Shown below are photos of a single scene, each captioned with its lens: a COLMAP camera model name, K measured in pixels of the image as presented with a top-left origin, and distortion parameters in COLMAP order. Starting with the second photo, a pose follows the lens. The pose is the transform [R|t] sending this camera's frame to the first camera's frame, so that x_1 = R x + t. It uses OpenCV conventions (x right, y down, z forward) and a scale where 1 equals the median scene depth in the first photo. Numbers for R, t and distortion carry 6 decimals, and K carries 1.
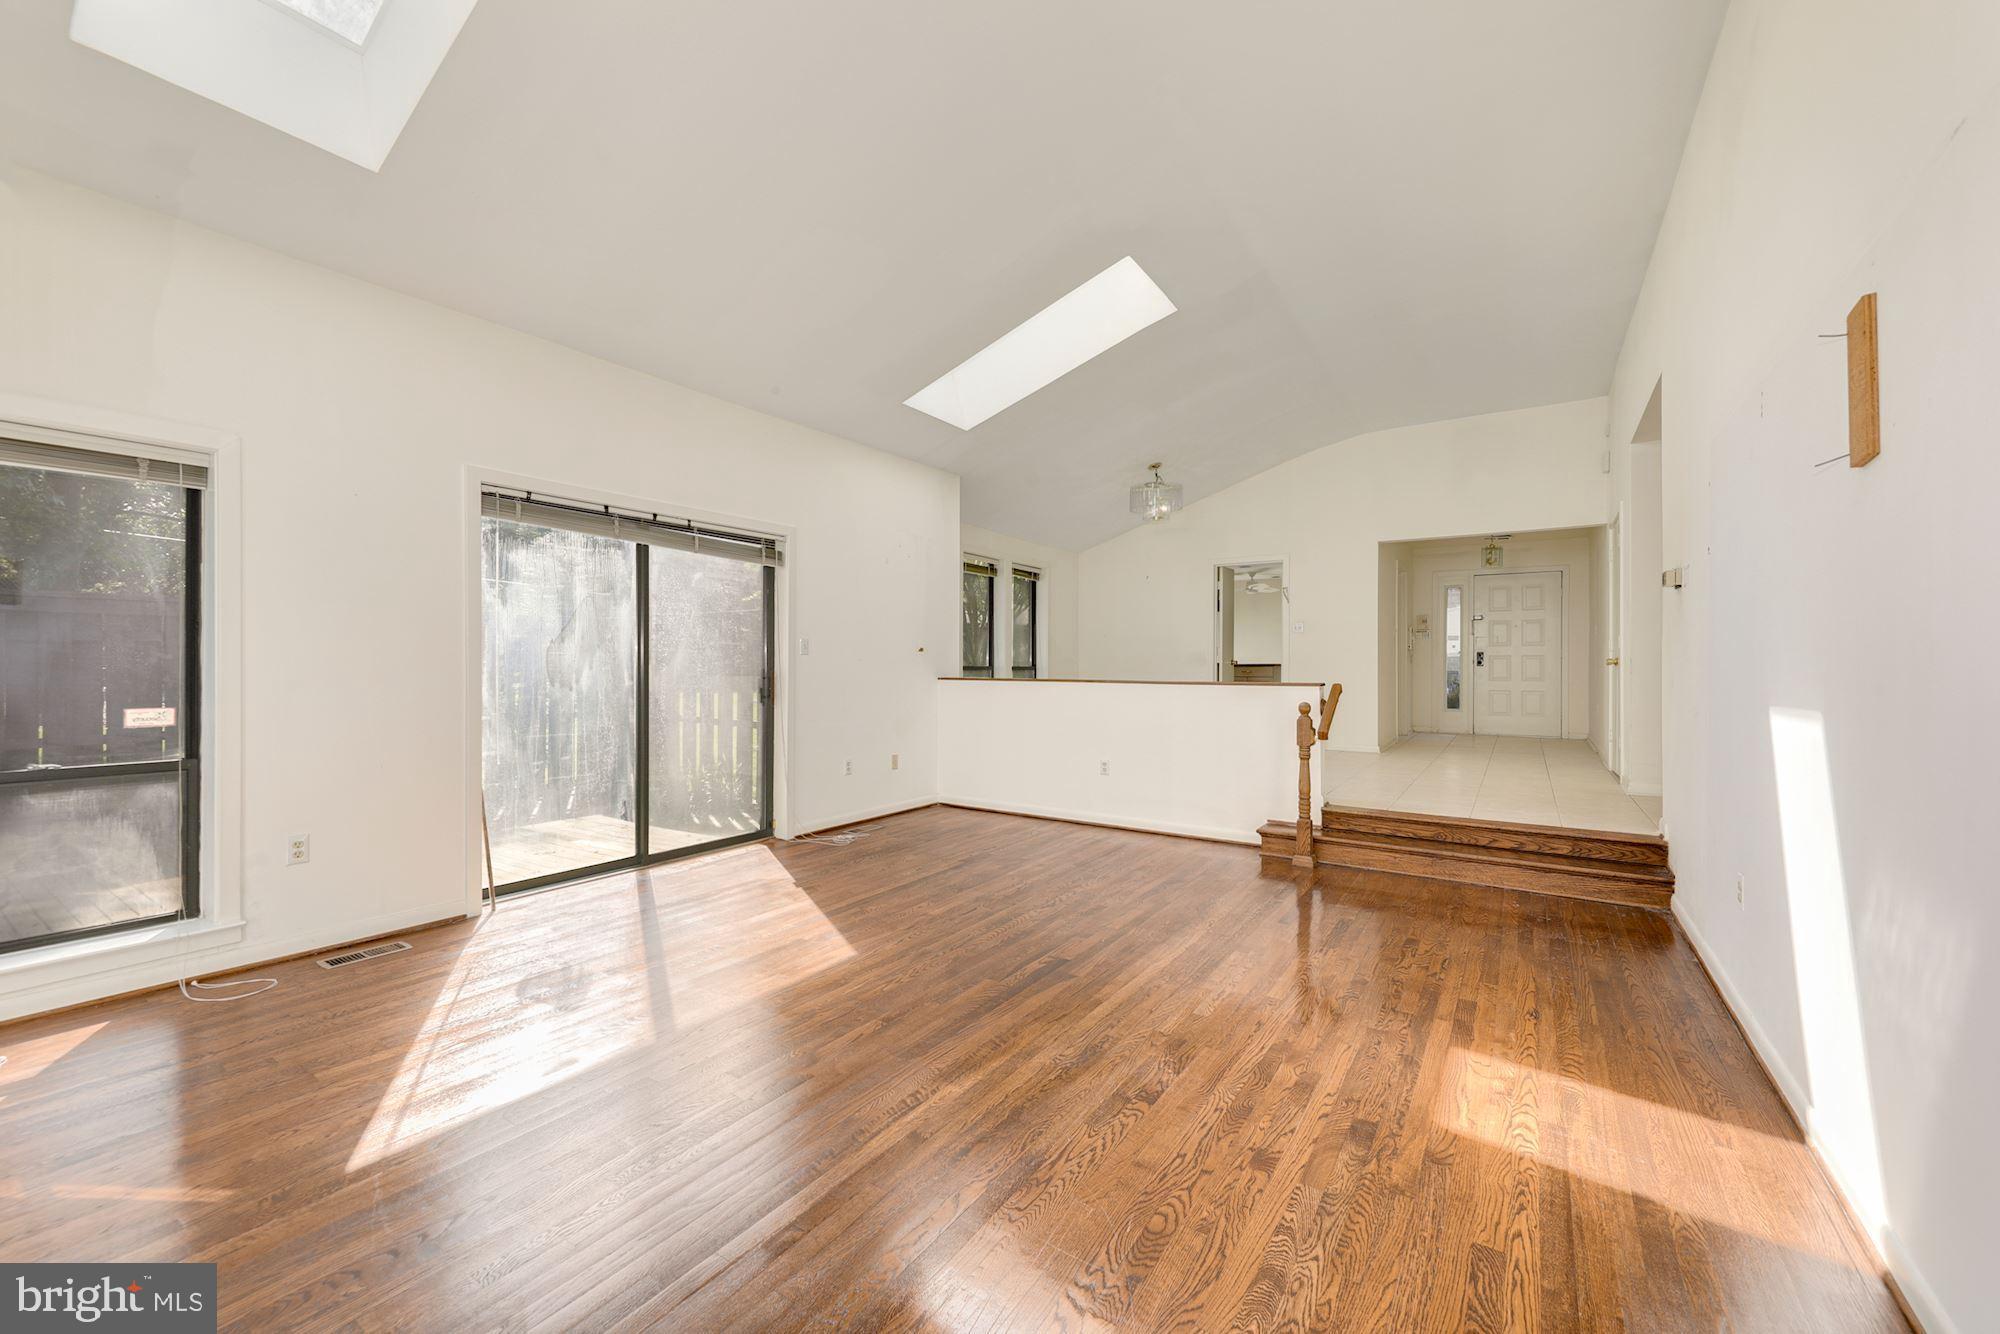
lens RADIAL K [[743.4, 0, 1010.3], [0, 743.4, 660.3], [0, 0, 1]] dist [0.006998, -0.000363]
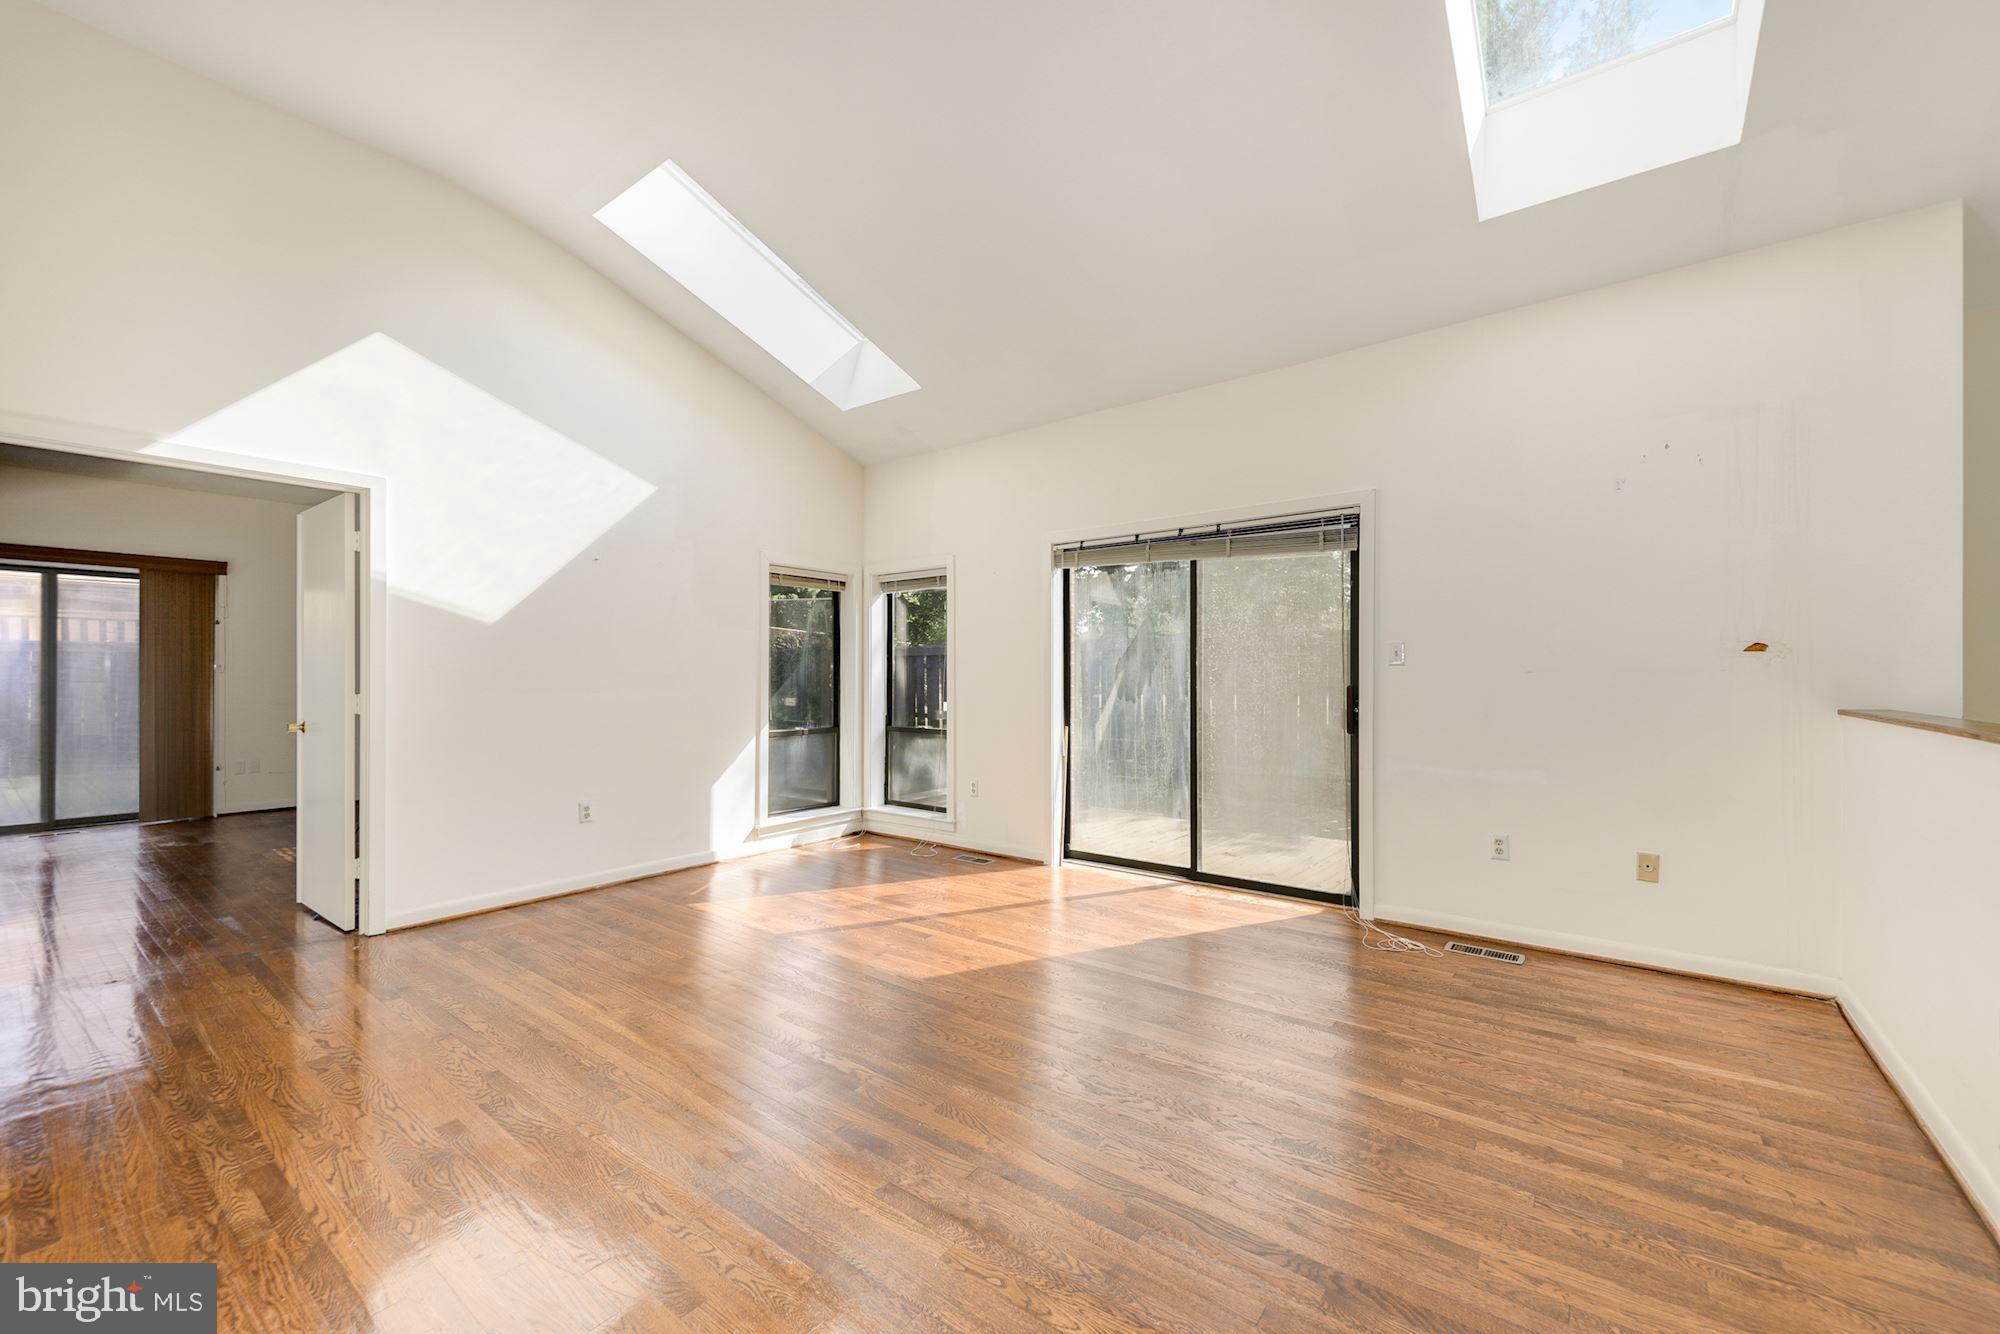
lens RADIAL K [[787.0, 0, 1011.1], [0, 787.0, 669.2], [0, 0, 1]] dist [0.002717, -0.000058]
pose [[-0.048665, -0.009553, -0.998769, 0.979046], [0.008233, 0.999916, -0.009965, 0.000258], [0.998781, -0.008707, -0.048582, 1.370188]]
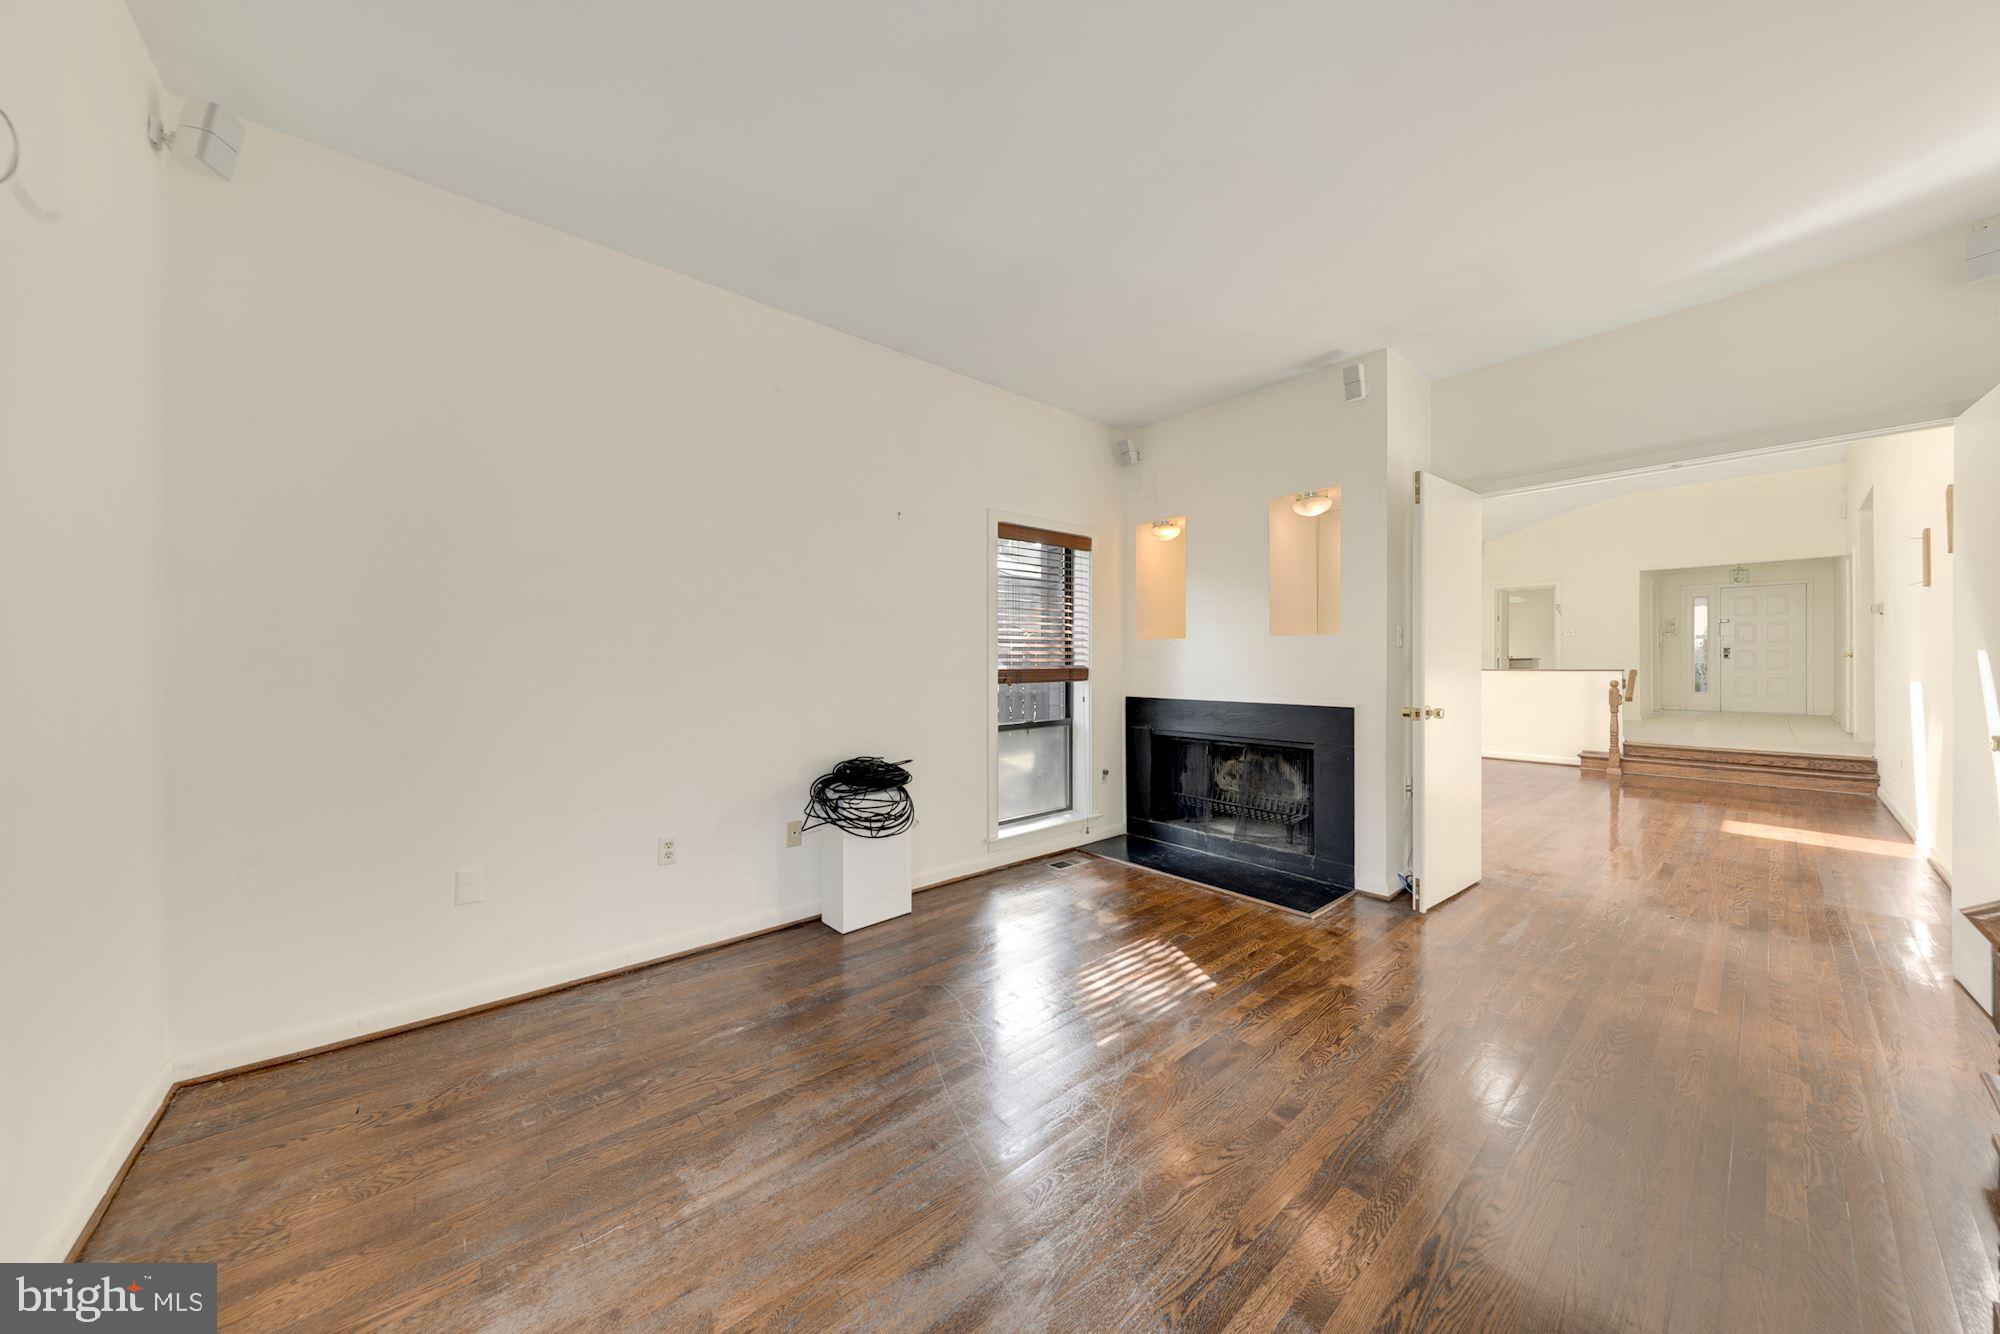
lens RADIAL K [[646.3, 0, 1003.7], [0, 646.3, 664.0], [0, 0, 1]] dist [-0.004945, -0.000016]
pose [[0.964840, -0.008474, -0.262701, -0.323168], [0.010812, 0.999914, 0.007457, -0.004903], [0.262615, -0.010035, 0.964849, -0.455033]]
